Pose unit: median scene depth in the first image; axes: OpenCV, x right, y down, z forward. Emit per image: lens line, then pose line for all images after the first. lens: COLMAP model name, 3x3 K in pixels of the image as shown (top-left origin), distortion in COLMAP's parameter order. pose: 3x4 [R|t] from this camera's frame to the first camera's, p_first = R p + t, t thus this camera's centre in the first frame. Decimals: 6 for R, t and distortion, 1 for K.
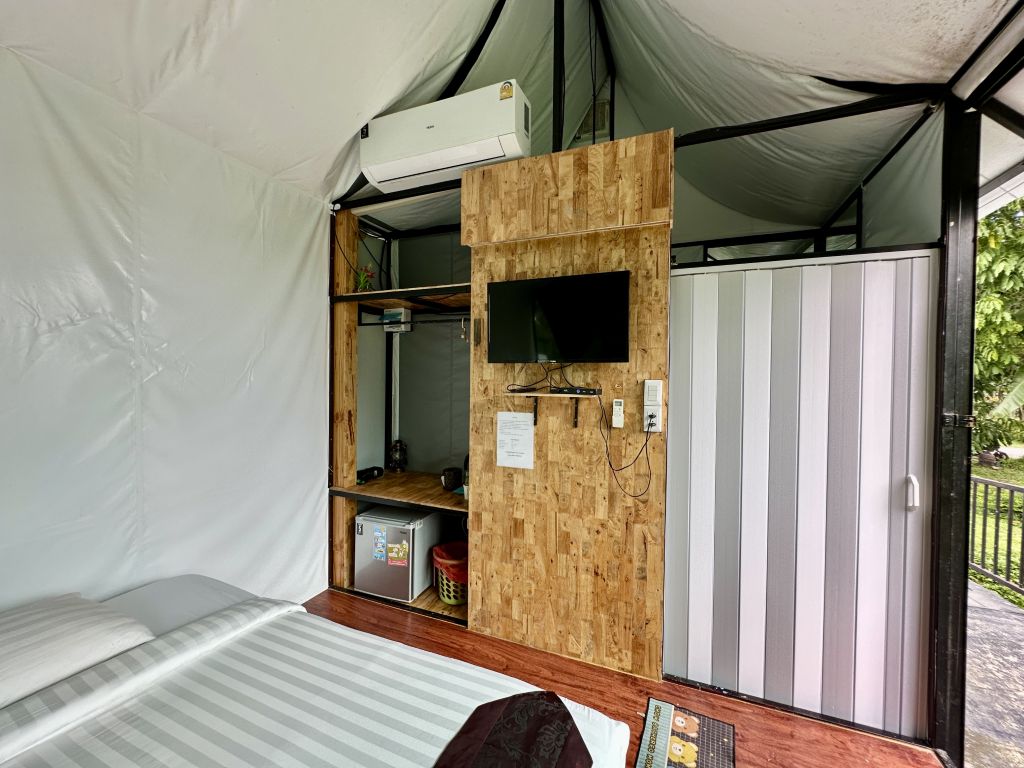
lens RADIAL K [[409.8, 0, 512.0], [0, 409.8, 384.0], [0, 0, 1]] dist [0.001333, 0.000003]
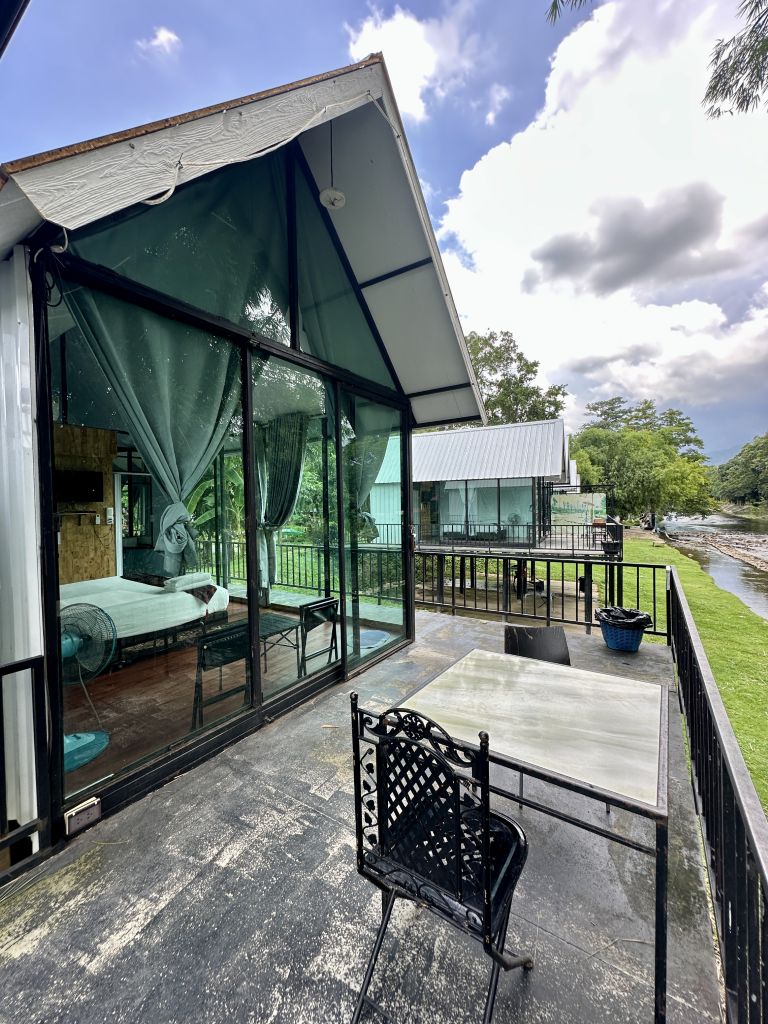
lens RADIAL K [[409.8, 0, 384.0], [0, 409.8, 512.0], [0, 0, 1]] dist [0.001333, 0.000003]
pose [[0.187433, -0.032157, 0.981751, -2.209100], [0.028235, 0.999227, 0.027339, -0.002205], [-0.981871, 0.022596, 0.188196, -1.542901]]
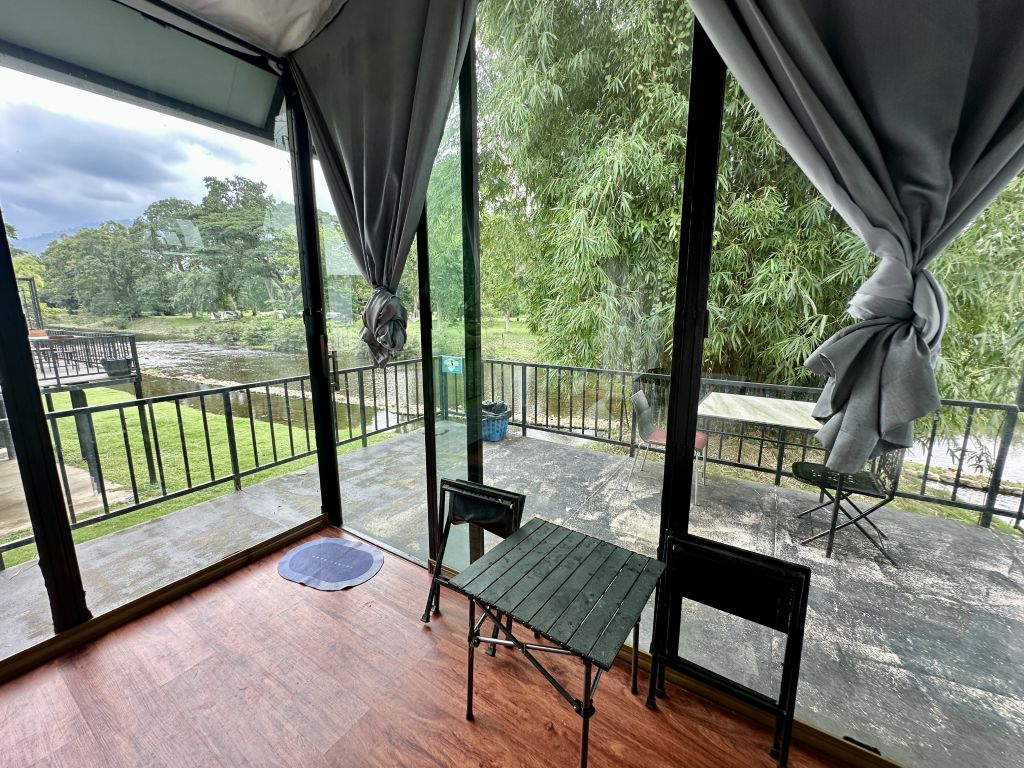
lens RADIAL K [[409.8, 0, 512.0], [0, 409.8, 384.0], [0, 0, 1]] dist [0.001333, 0.000003]
pose [[-0.984139, -0.044350, 0.171768, -1.903446], [-0.009633, 0.980177, 0.197887, 0.004354], [-0.177140, 0.193094, -0.965058, -1.248729]]
